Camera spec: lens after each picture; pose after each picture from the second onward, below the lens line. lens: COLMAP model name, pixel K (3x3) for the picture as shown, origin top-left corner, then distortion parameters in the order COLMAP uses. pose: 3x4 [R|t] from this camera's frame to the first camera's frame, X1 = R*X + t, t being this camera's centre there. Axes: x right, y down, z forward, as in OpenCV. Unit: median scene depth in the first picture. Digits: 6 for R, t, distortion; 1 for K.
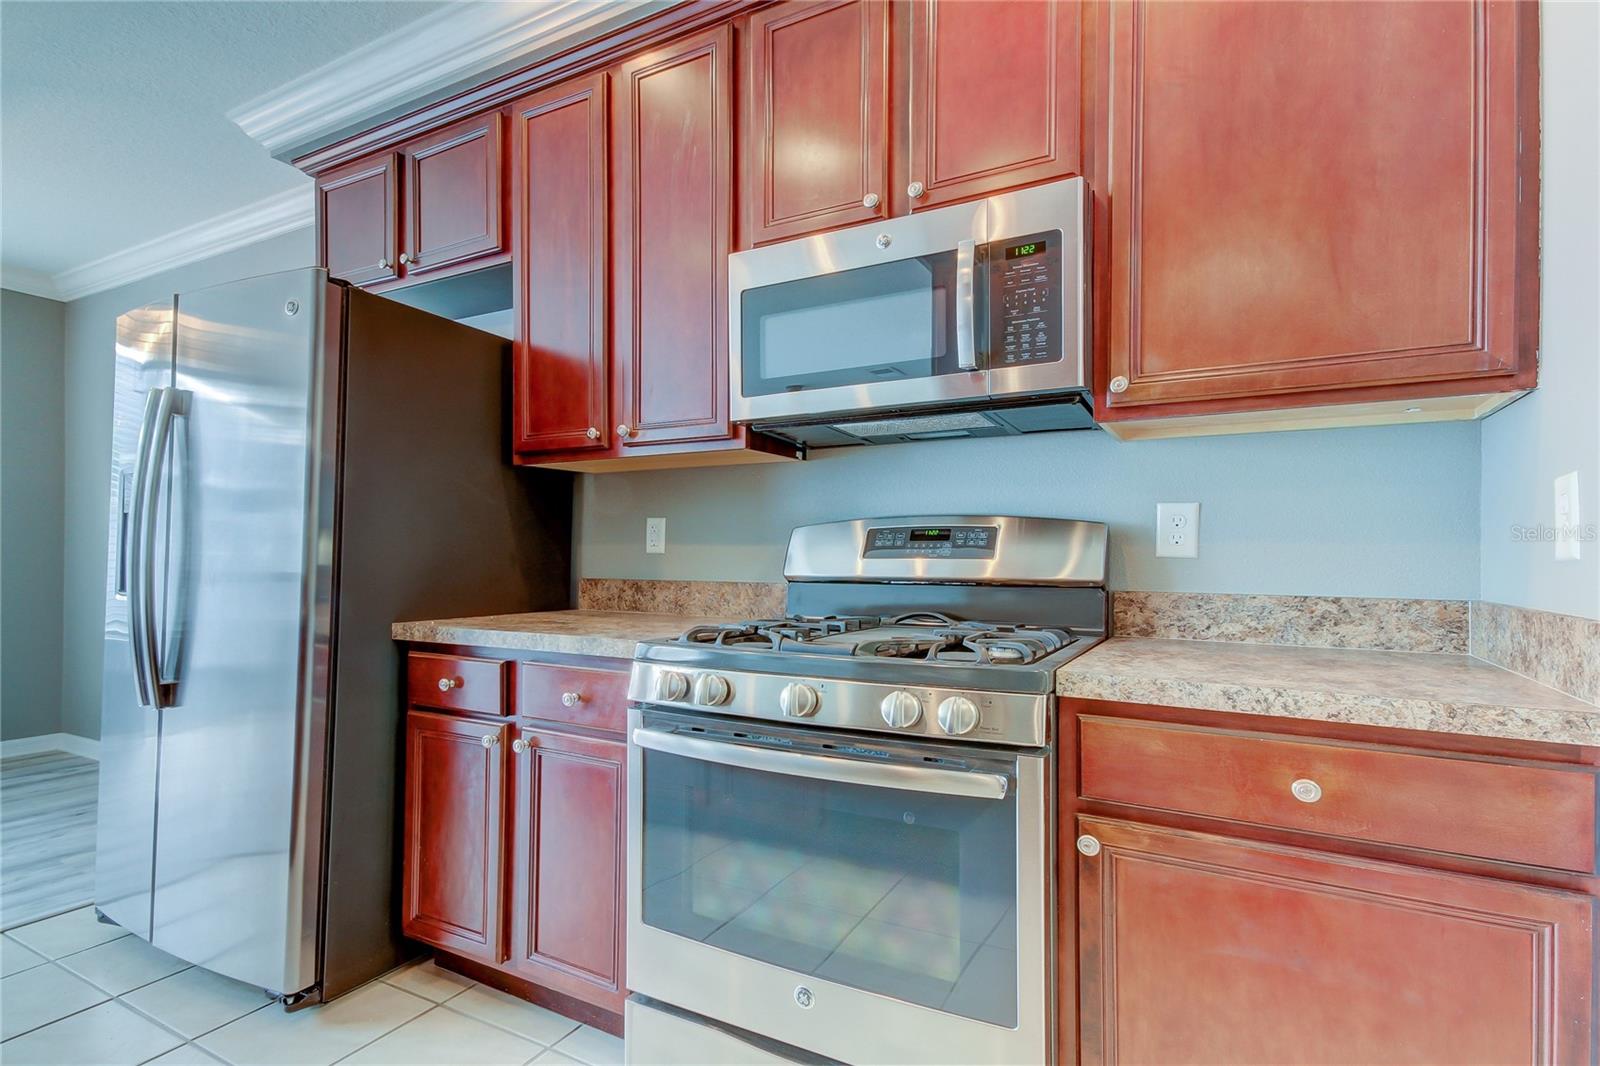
lens RADIAL K [[756.8, 0, 847.6], [0, 756.8, 542.7], [0, 0, 1]] dist [0.016558, -0.001601]
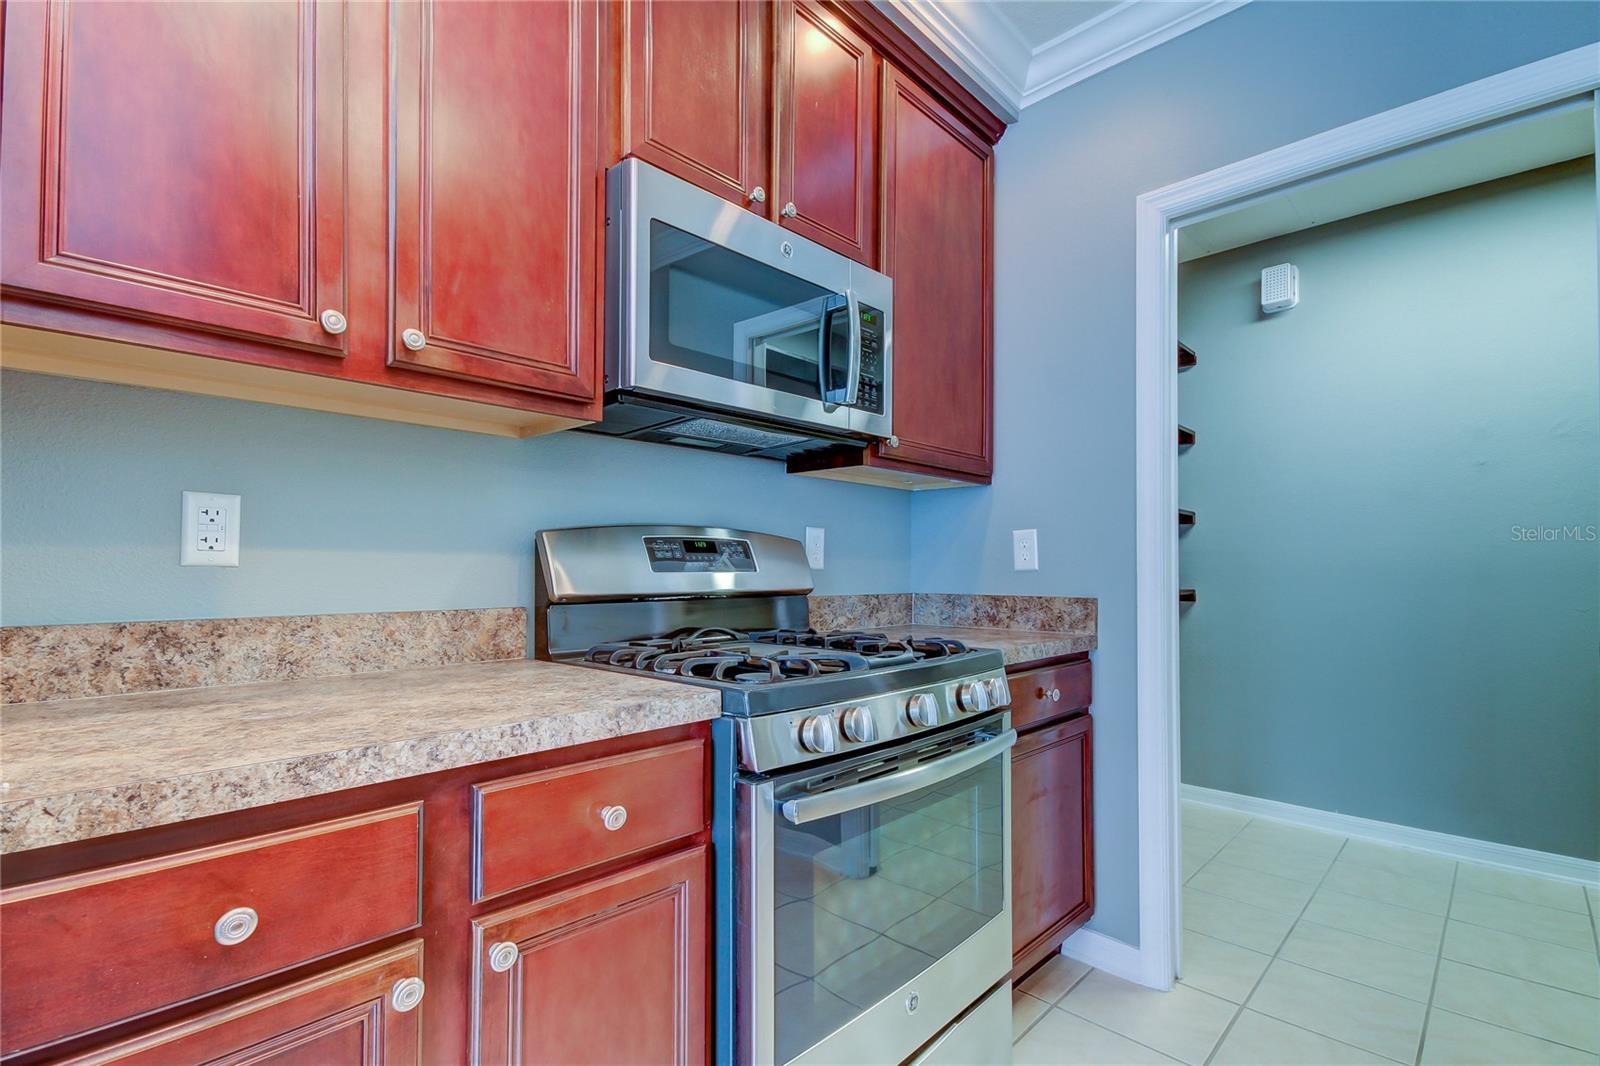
lens RADIAL K [[756.8, 0, 789.9], [0, 756.8, 551.7], [0, 0, 1]] dist [0.016558, -0.001601]
pose [[0.296673, 0.018056, 0.954808, -0.668895], [-0.016246, 0.999772, -0.013858, 0.006279], [-0.954841, -0.011401, 0.296899, 0.528935]]
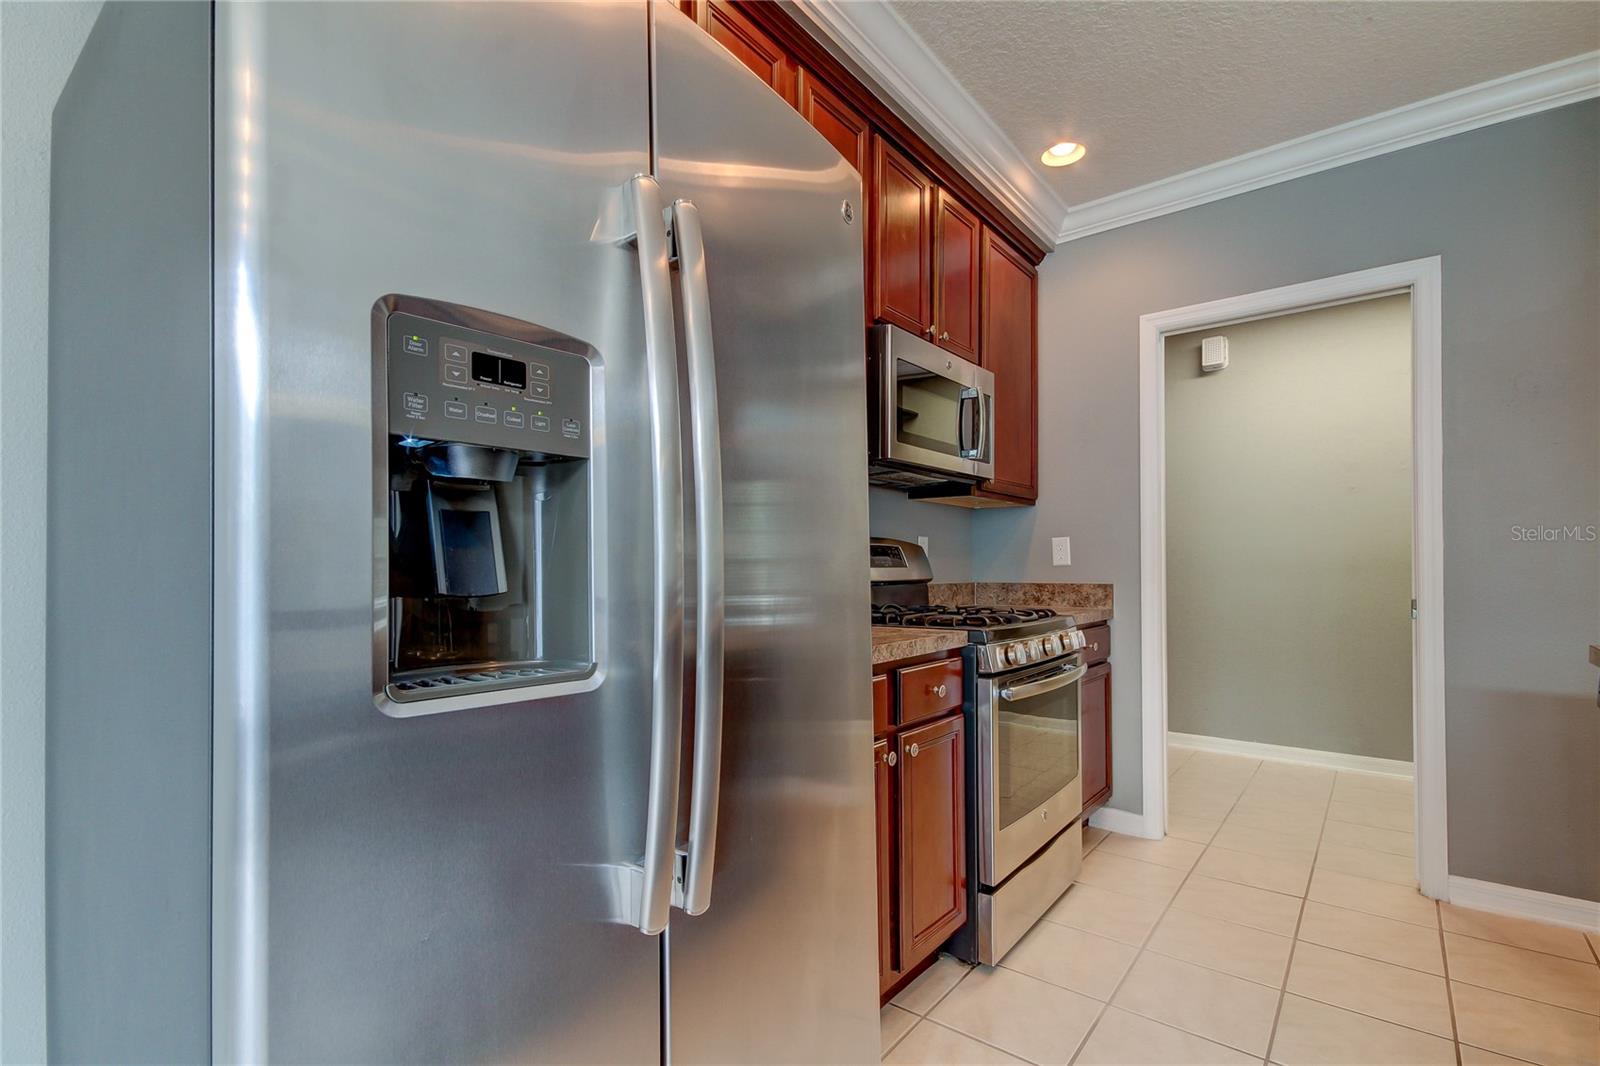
lens RADIAL K [[756.8, 0, 798.8], [0, 756.8, 549.6], [0, 0, 1]] dist [0.016558, -0.001601]
pose [[0.198402, 0.015679, 0.979995, -1.194079], [-0.013222, 0.999824, -0.013319, 0.007448], [-0.980032, -0.010315, 0.198574, 0.758637]]
